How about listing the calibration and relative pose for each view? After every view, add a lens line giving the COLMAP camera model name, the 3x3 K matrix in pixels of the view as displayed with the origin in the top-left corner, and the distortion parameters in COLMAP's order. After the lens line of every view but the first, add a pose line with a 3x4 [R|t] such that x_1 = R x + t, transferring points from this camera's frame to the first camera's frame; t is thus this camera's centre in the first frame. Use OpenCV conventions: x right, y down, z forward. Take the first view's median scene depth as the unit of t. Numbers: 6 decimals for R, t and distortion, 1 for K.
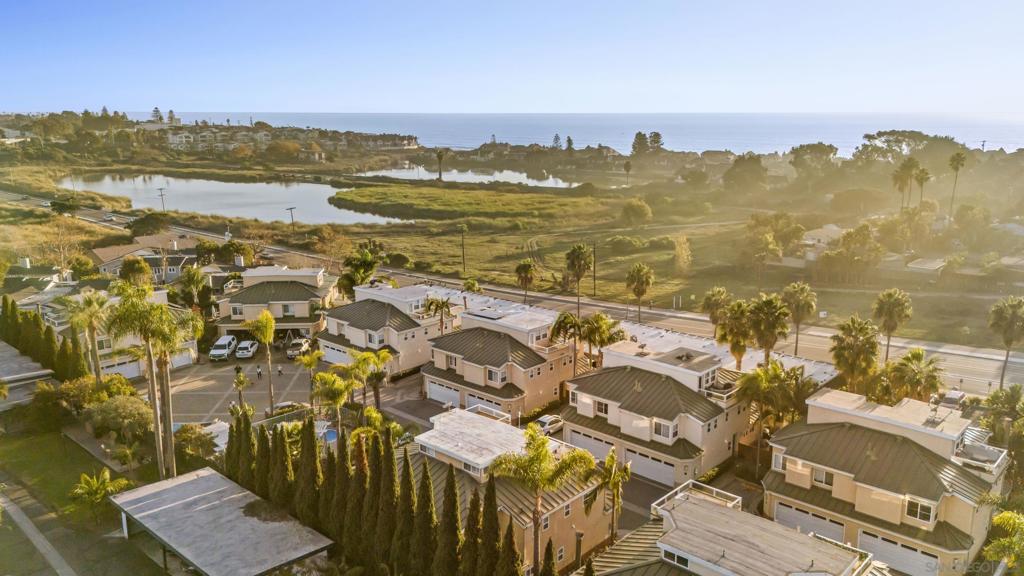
lens RADIAL K [[763.2, 0, 510.6], [0, 763.2, 272.1], [0, 0, 1]] dist [0.120368, -0.187901]
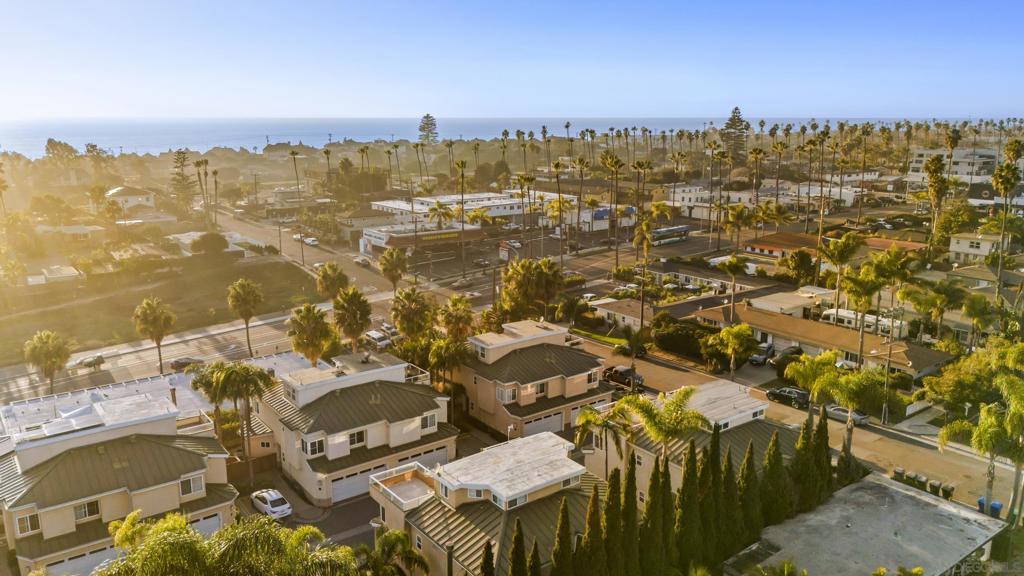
lens RADIAL K [[748.3, 0, 512.0], [0, 748.3, 288.0], [0, 0, 1]] dist [0.097450, -0.121965]
pose [[0.187892, -0.211851, 0.959070, -0.321070], [0.194011, 0.965227, 0.175203, -0.055941], [-0.962838, 0.153151, 0.222460, 0.286283]]
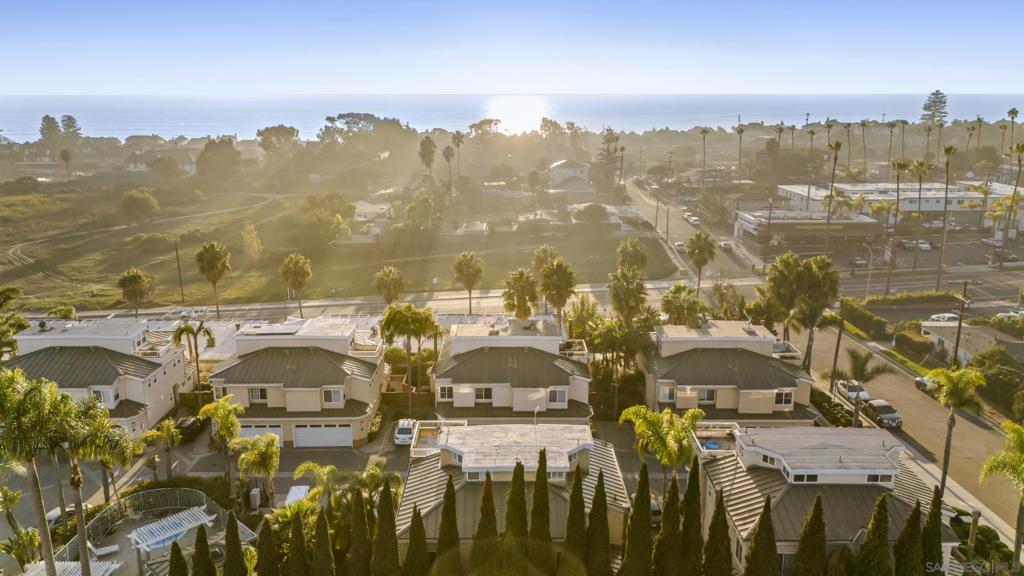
lens RADIAL K [[763.2, 0, 510.6], [0, 763.2, 272.1], [0, 0, 1]] dist [0.120368, -0.187901]
pose [[0.736479, -0.145717, 0.660580, -0.227765], [0.132268, 0.988694, 0.070630, -0.018926], [-0.663403, 0.035356, 0.747426, 0.118508]]
